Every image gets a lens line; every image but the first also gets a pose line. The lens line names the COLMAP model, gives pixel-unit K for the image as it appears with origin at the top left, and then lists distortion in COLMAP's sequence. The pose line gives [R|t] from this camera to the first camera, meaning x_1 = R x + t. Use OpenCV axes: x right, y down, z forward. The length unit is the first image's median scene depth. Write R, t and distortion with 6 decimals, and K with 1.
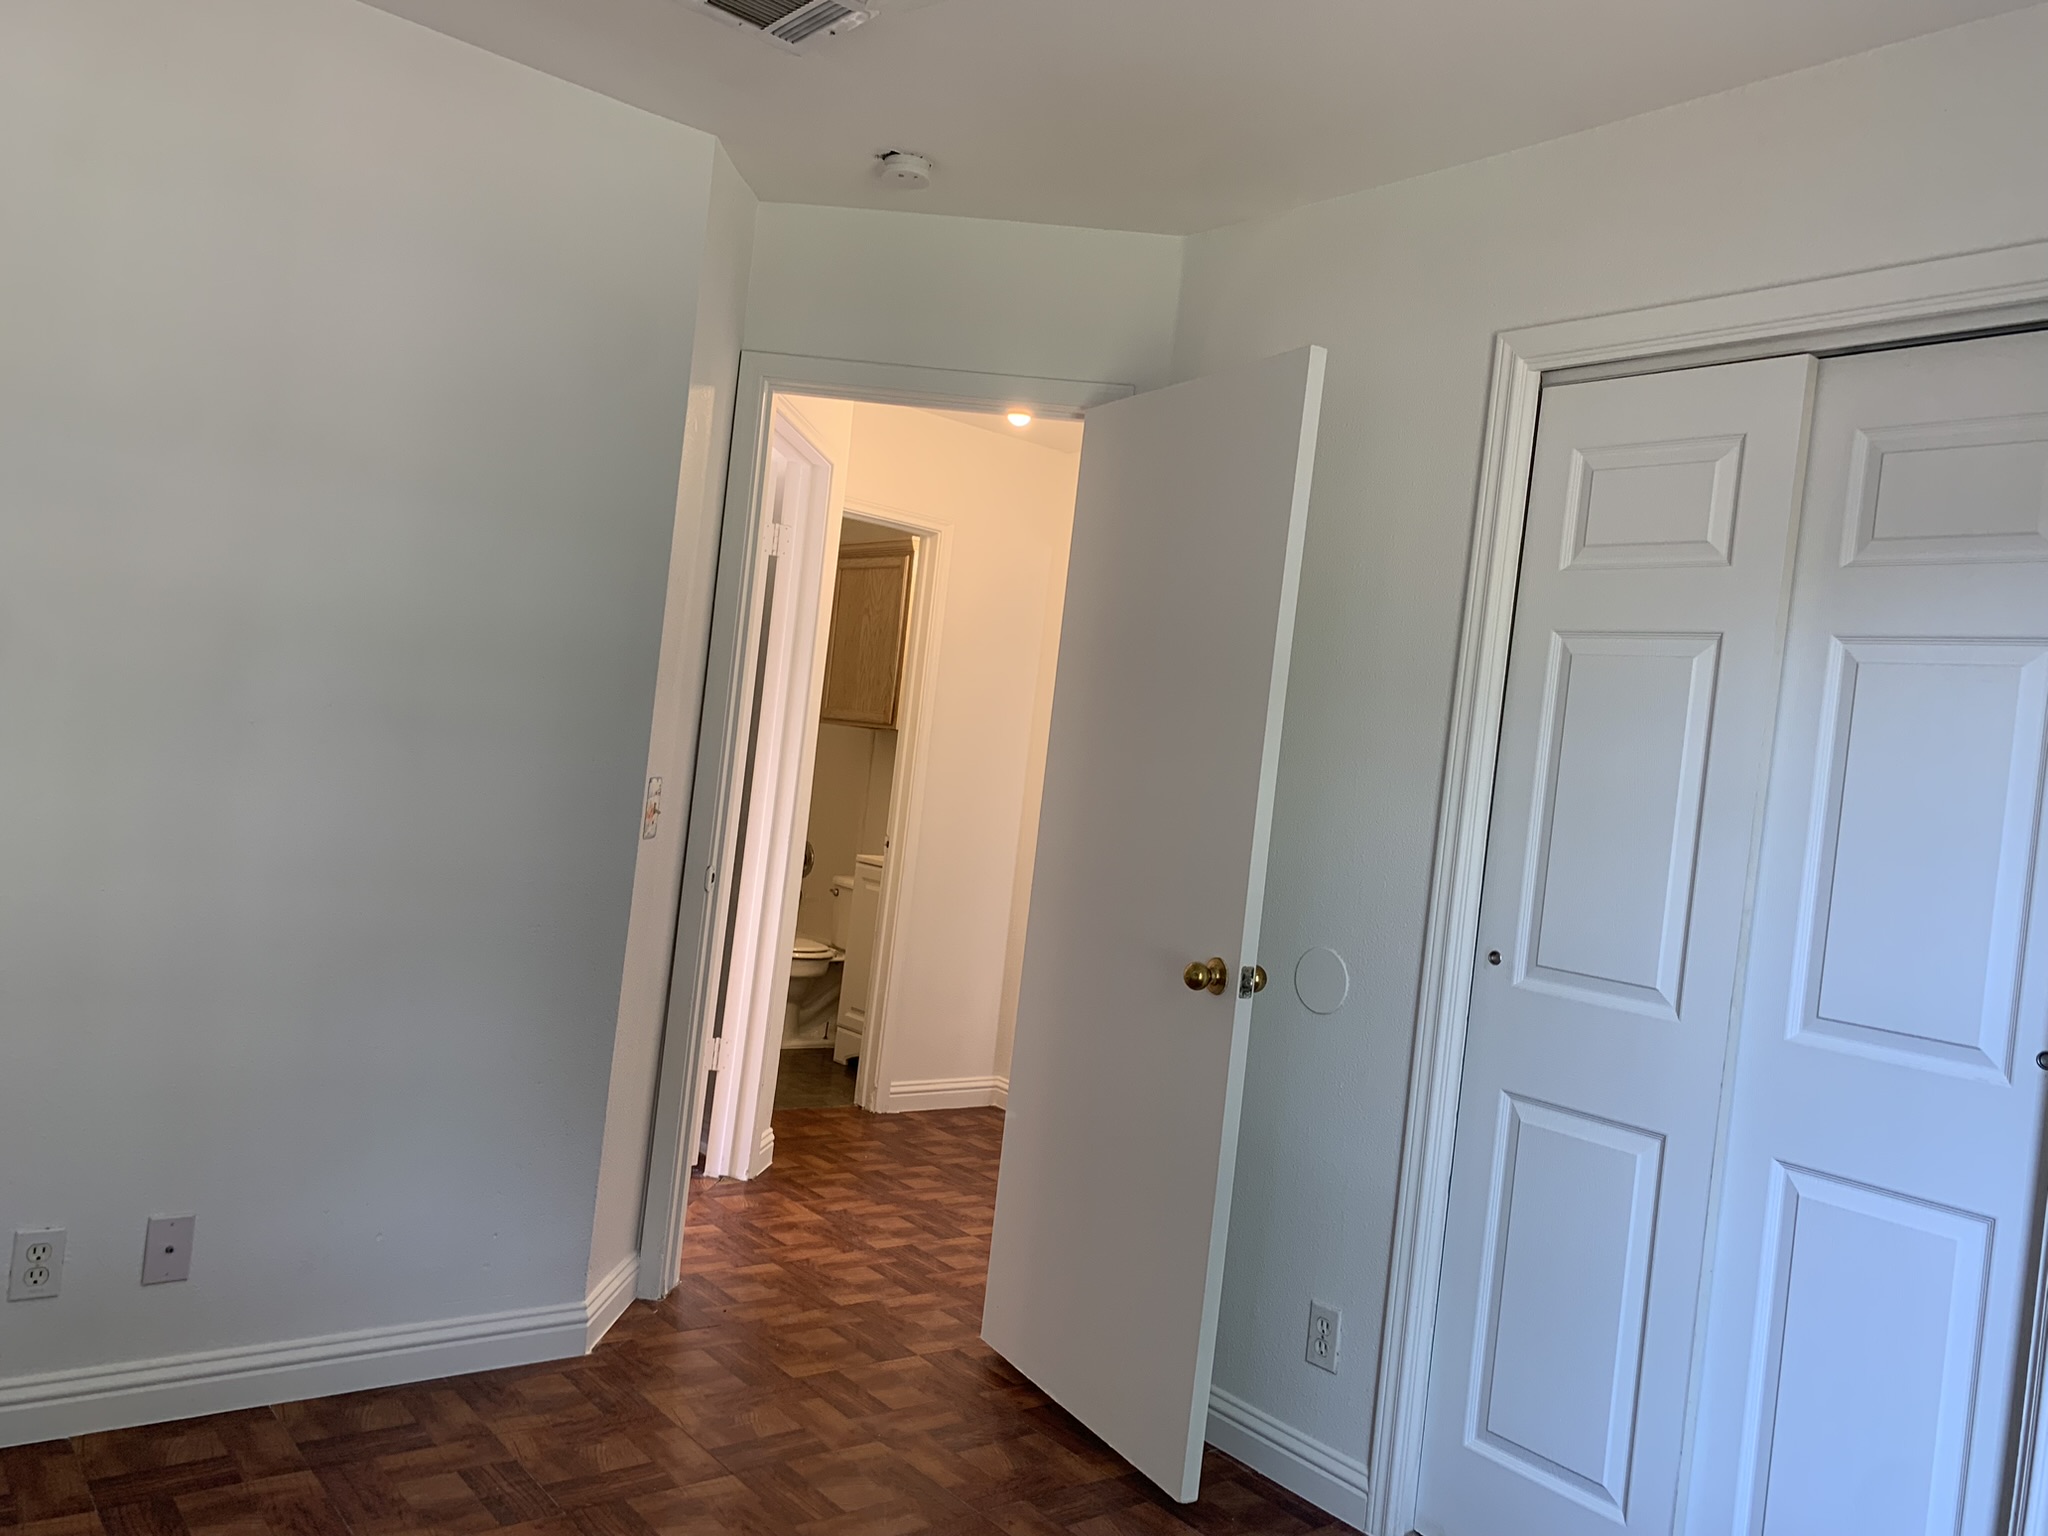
lens RADIAL K [[1551.8, 0, 1008.4], [0, 1551.8, 761.5], [0, 0, 1]] dist [0.060323, -0.065573]
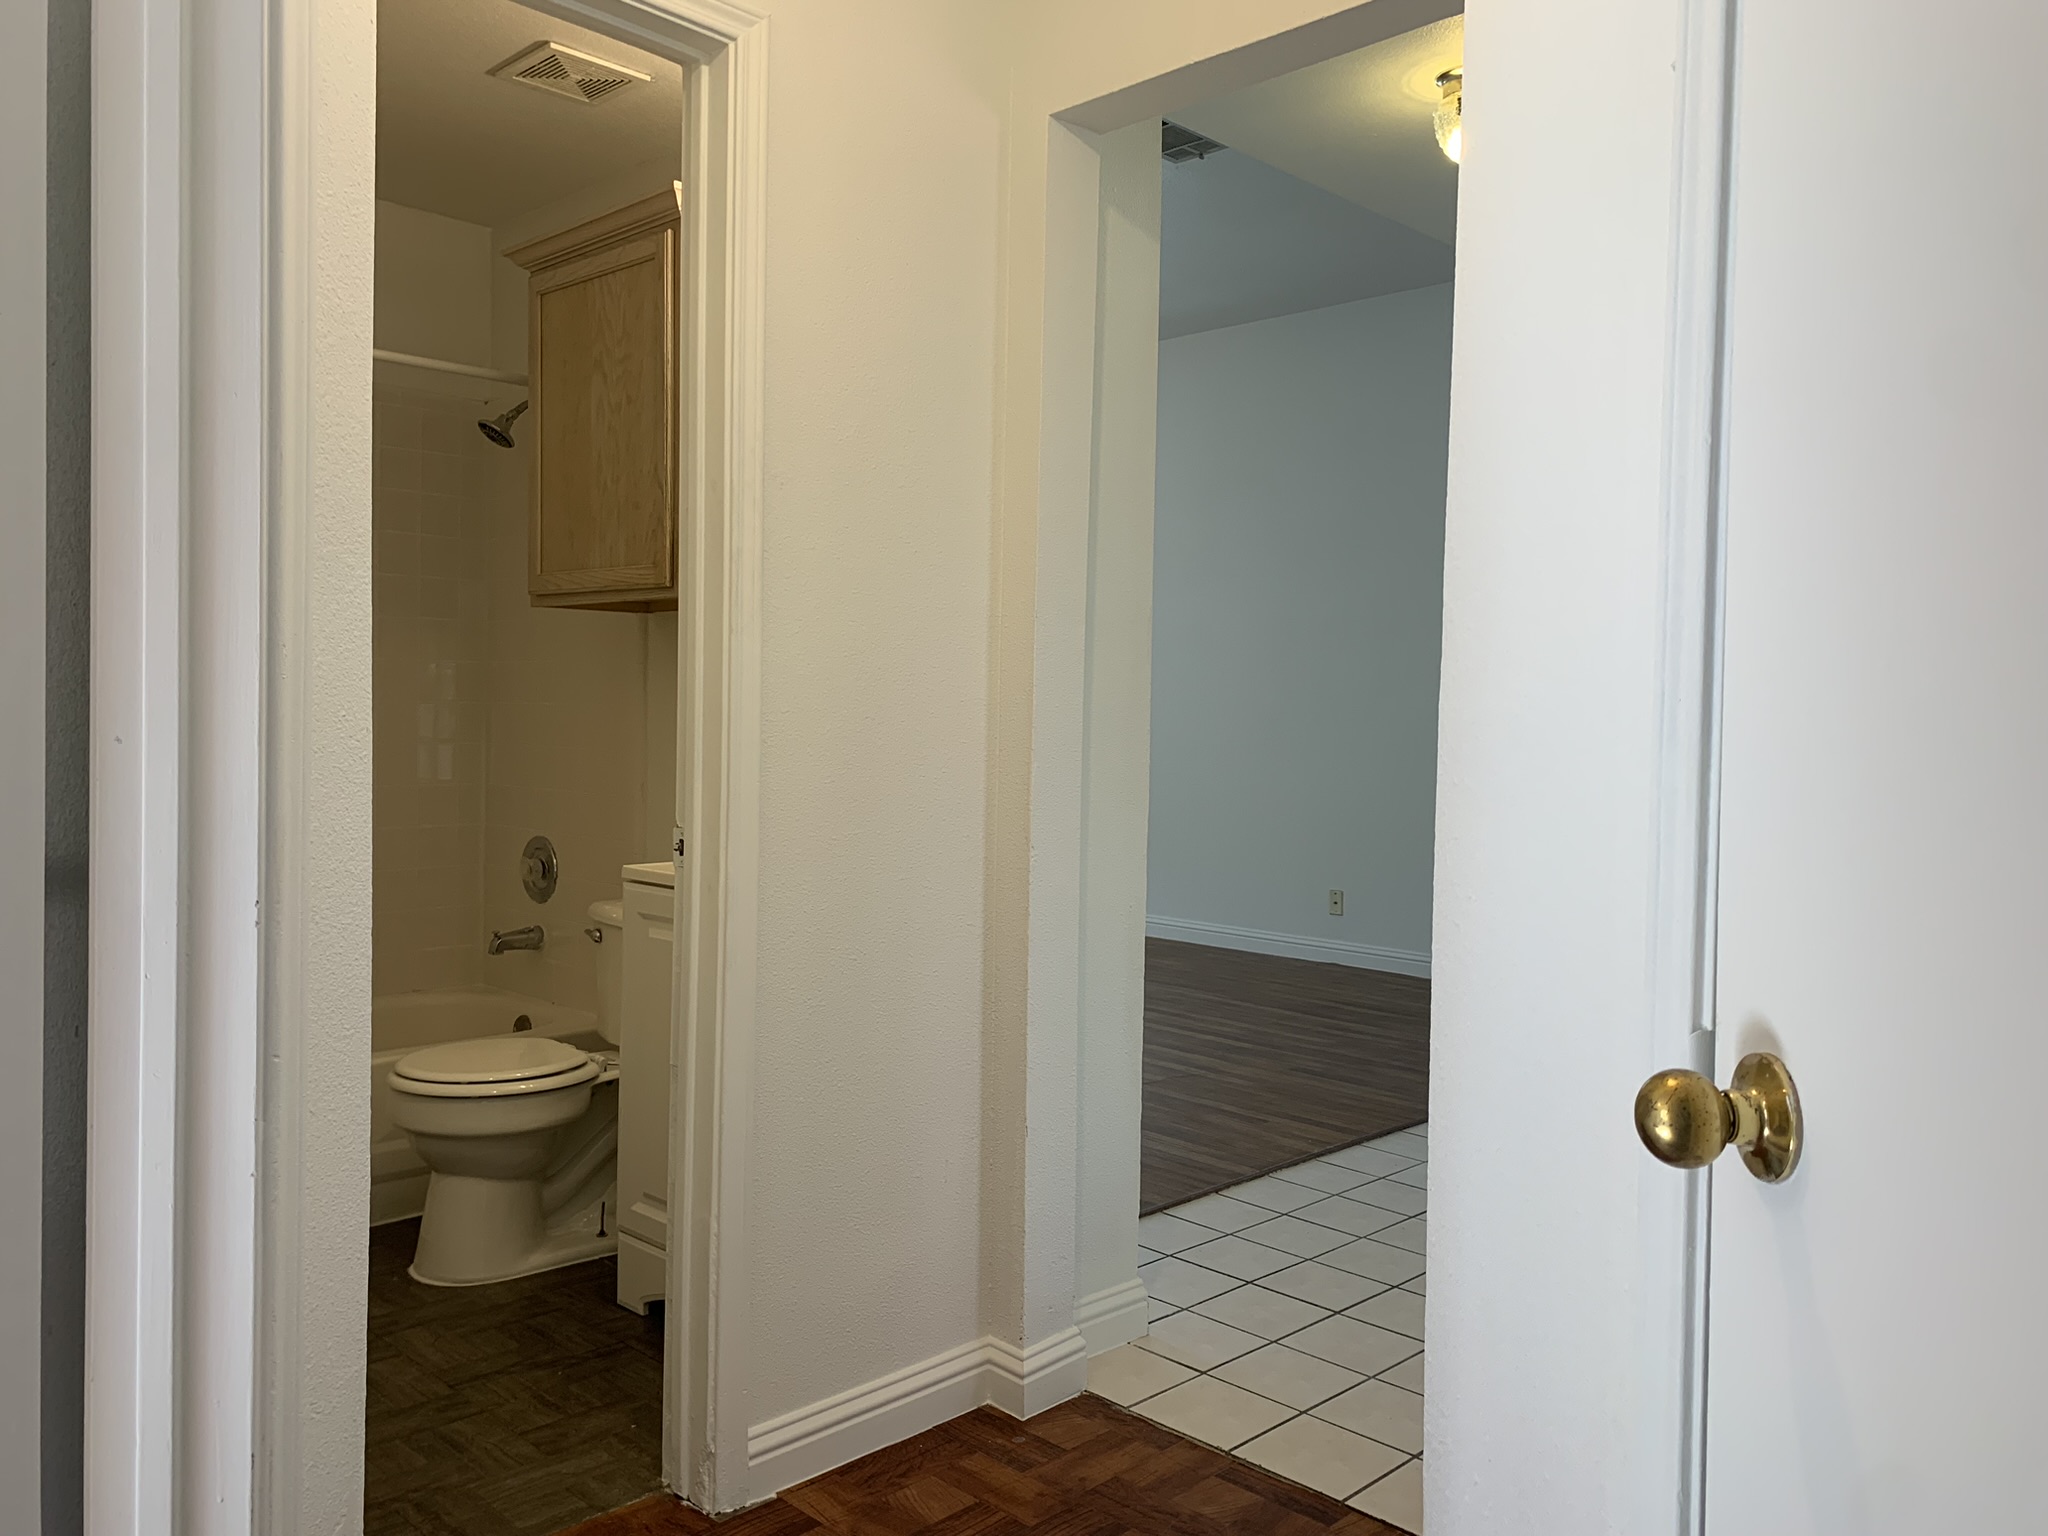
lens RADIAL K [[1551.8, 0, 1008.4], [0, 1551.8, 761.5], [0, 0, 1]] dist [0.060323, -0.065573]
pose [[0.988343, -0.095996, 0.118162, -0.034353], [0.090087, 0.994448, 0.054388, 0.015008], [-0.122727, -0.043109, 0.991504, 0.509701]]
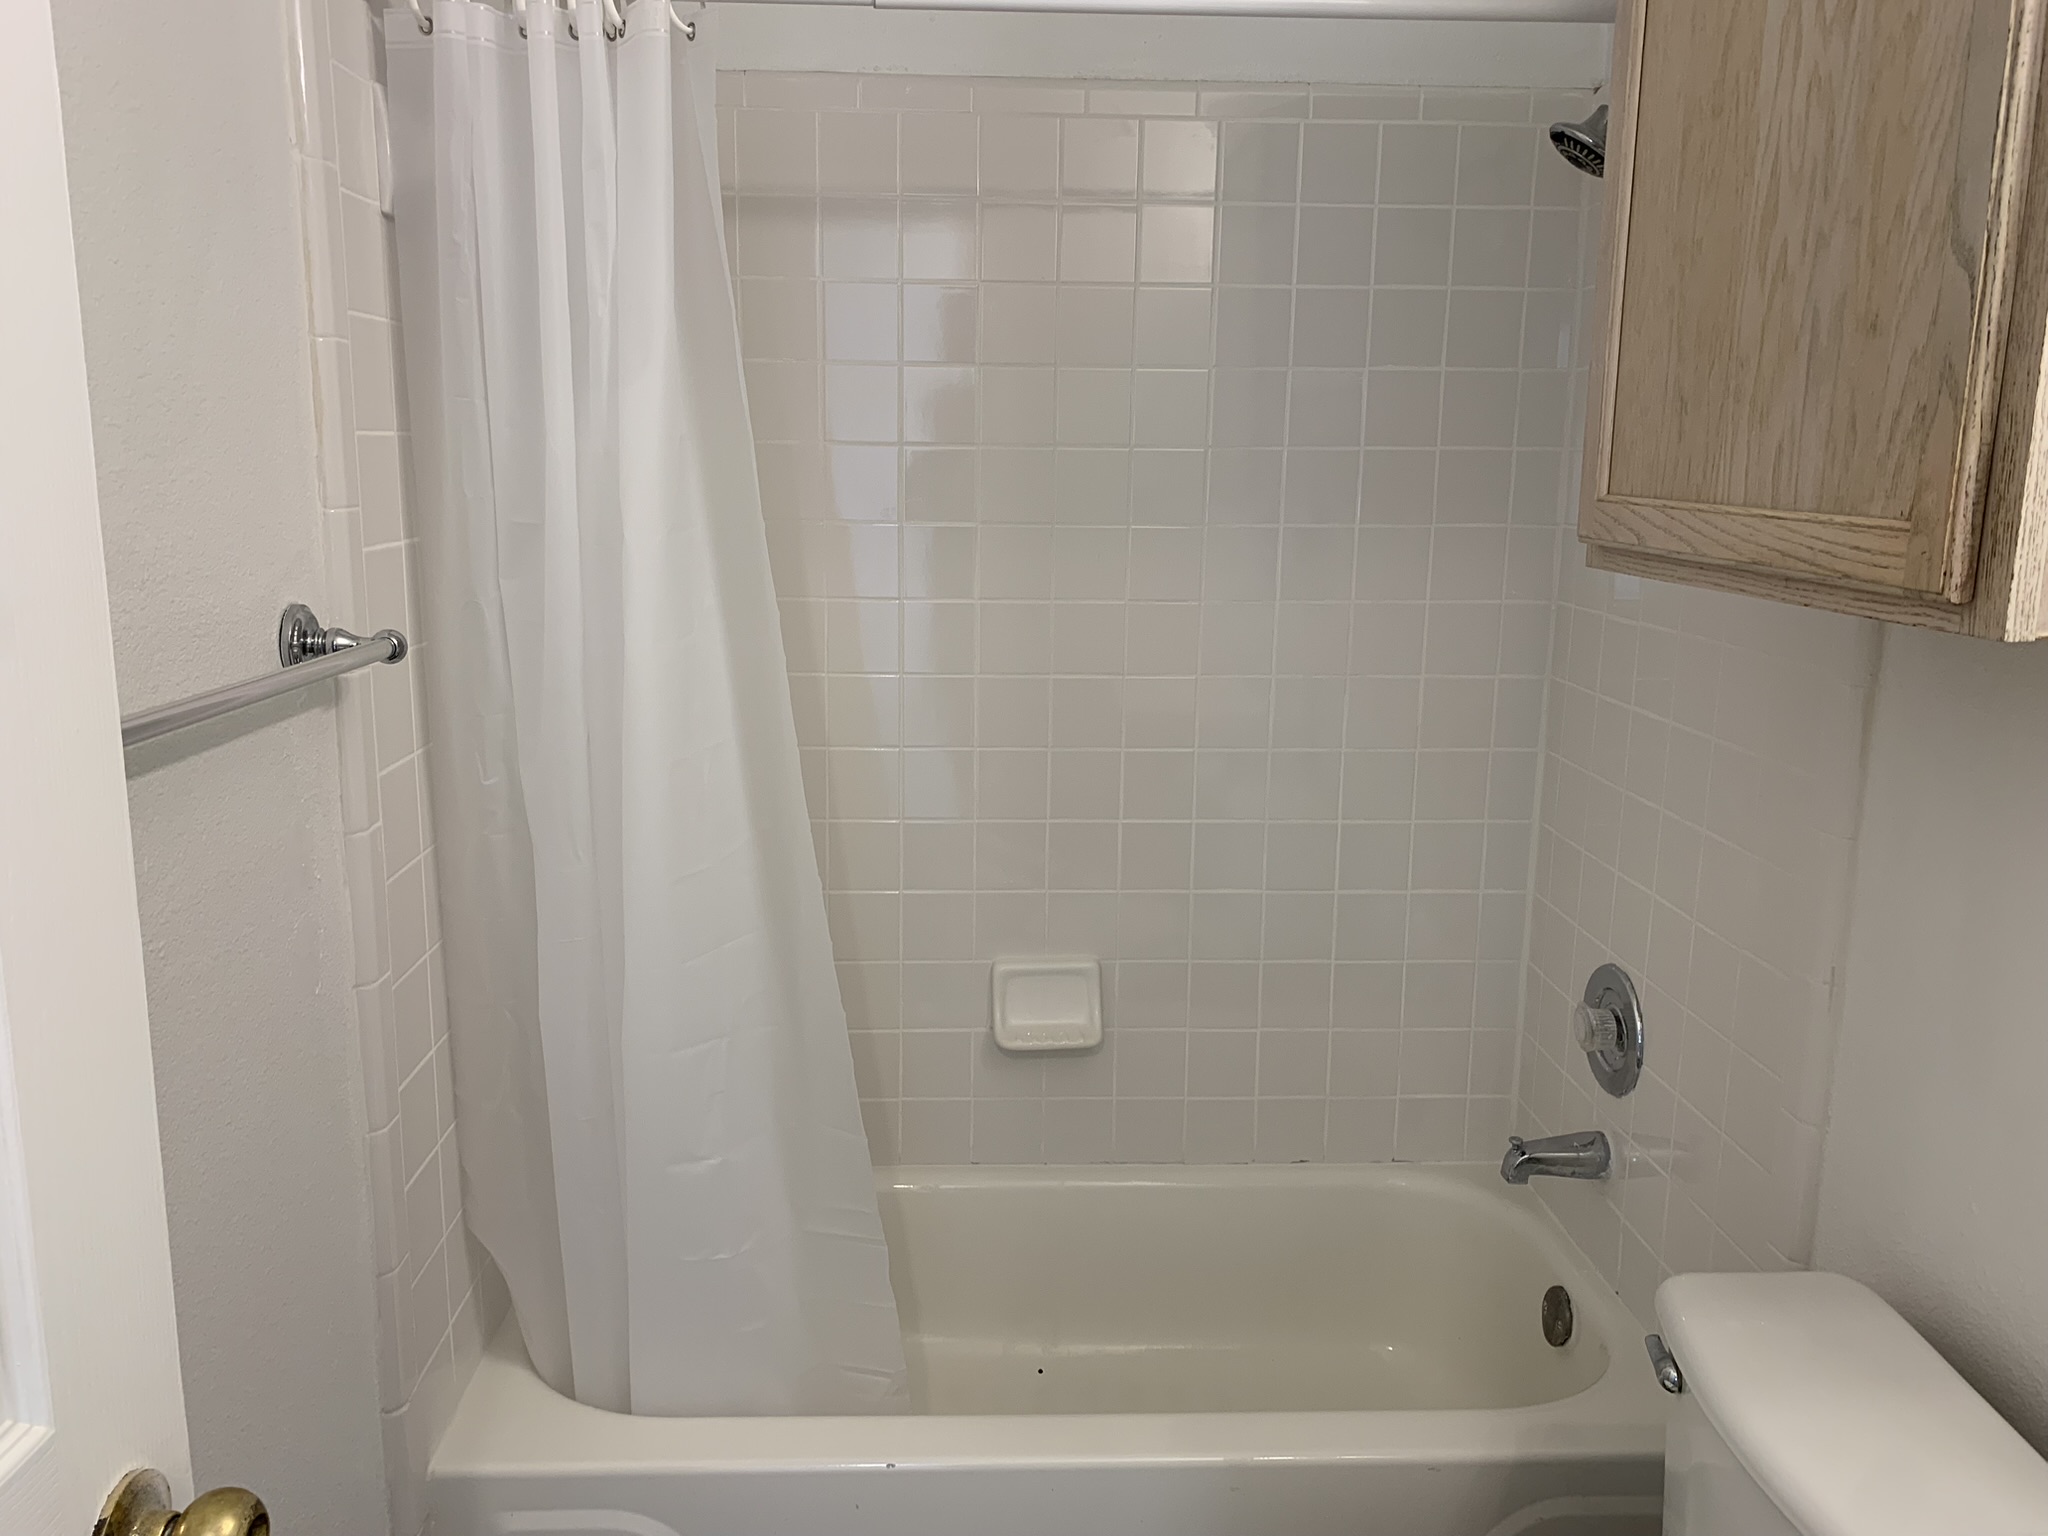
lens RADIAL K [[1565.0, 0, 1006.8], [0, 1565.0, 772.5], [0, 0, 1]] dist [0.011579, 0.001989]
pose [[0.805885, 0.014223, -0.591901, -0.062387], [0.088787, 0.985504, 0.144567, -0.039001], [0.585377, -0.169057, 0.792940, 0.855671]]
